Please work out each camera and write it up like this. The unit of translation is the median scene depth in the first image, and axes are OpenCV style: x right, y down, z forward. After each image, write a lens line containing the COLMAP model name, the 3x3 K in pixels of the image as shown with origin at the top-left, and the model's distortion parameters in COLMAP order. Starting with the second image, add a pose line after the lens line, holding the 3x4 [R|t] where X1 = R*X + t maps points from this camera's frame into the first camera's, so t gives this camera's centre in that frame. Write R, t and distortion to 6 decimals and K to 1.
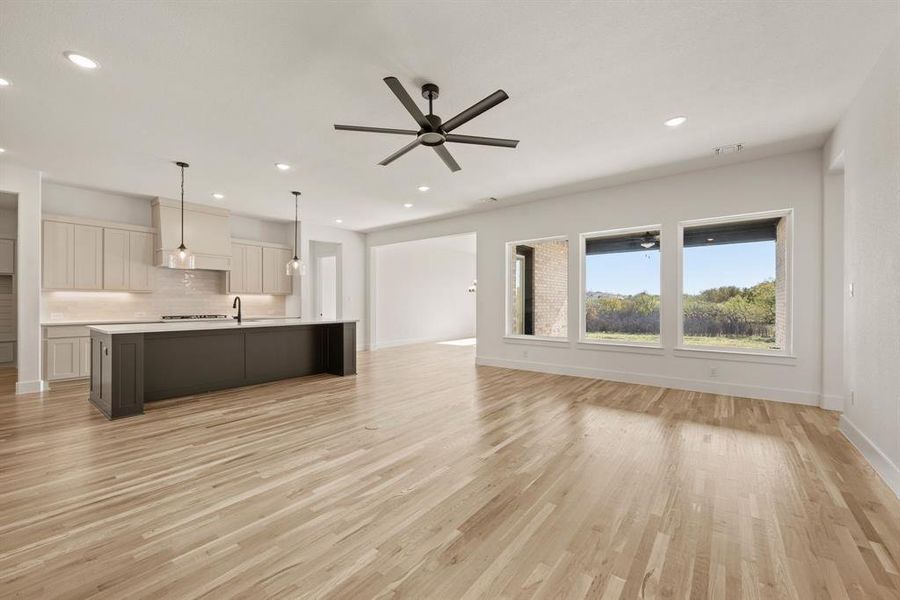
lens RADIAL K [[356.5, 0, 452.9], [0, 356.5, 303.9], [0, 0, 1]] dist [0.000072, 0.000096]
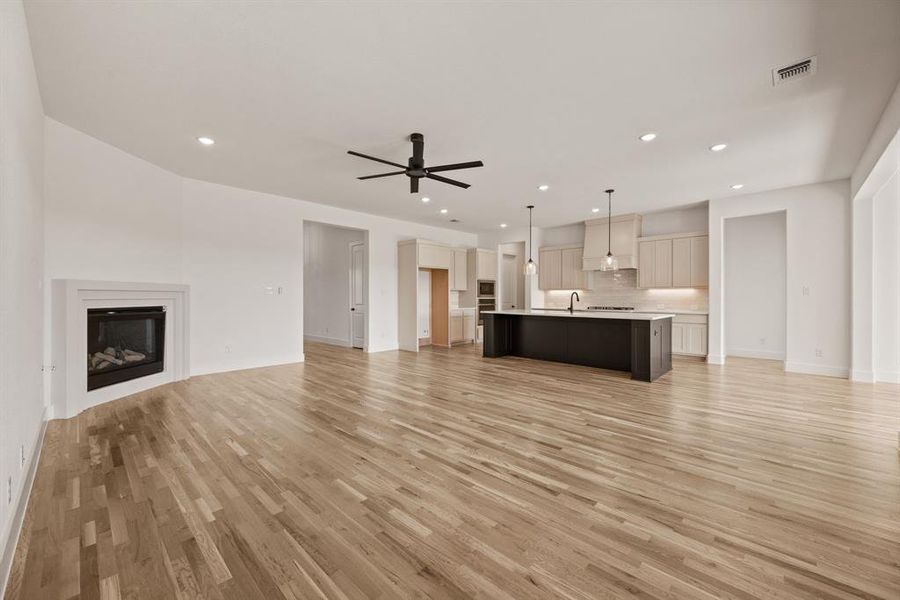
lens RADIAL K [[356.6, 0, 451.9], [0, 356.6, 297.6], [0, 0, 1]] dist [-0.002811, -0.000263]
pose [[-0.101685, 0.003937, -0.994809, 0.690287], [-0.003297, 0.999985, 0.004295, -0.004874], [0.994811, 0.003717, -0.101671, 0.701901]]
